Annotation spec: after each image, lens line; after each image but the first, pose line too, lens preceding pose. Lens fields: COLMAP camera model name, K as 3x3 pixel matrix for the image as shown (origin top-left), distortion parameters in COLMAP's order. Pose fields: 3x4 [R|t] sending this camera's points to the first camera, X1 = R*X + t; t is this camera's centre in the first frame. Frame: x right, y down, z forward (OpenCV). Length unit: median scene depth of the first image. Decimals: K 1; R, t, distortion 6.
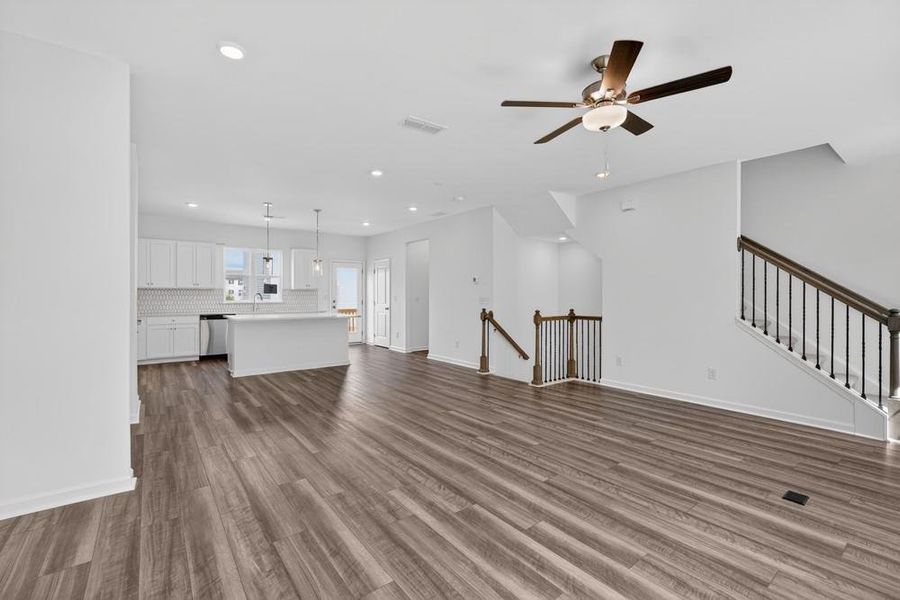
lens RADIAL K [[396.5, 0, 447.9], [0, 396.5, 295.5], [0, 0, 1]] dist [-0.019987, 0.008198]
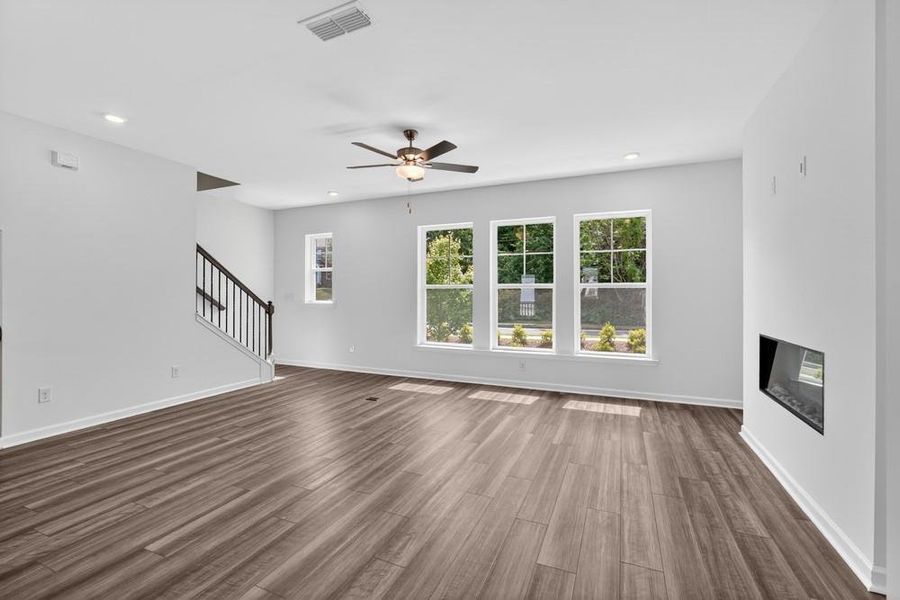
lens RADIAL K [[397.8, 0, 449.8], [0, 397.8, 290.5], [0, 0, 1]] dist [-0.009398, 0.000339]
pose [[-0.488995, 0.005929, 0.872266, -0.764289], [0.000244, 0.999978, -0.006660, 0.000945], [-0.872286, -0.003044, -0.488986, 1.264374]]
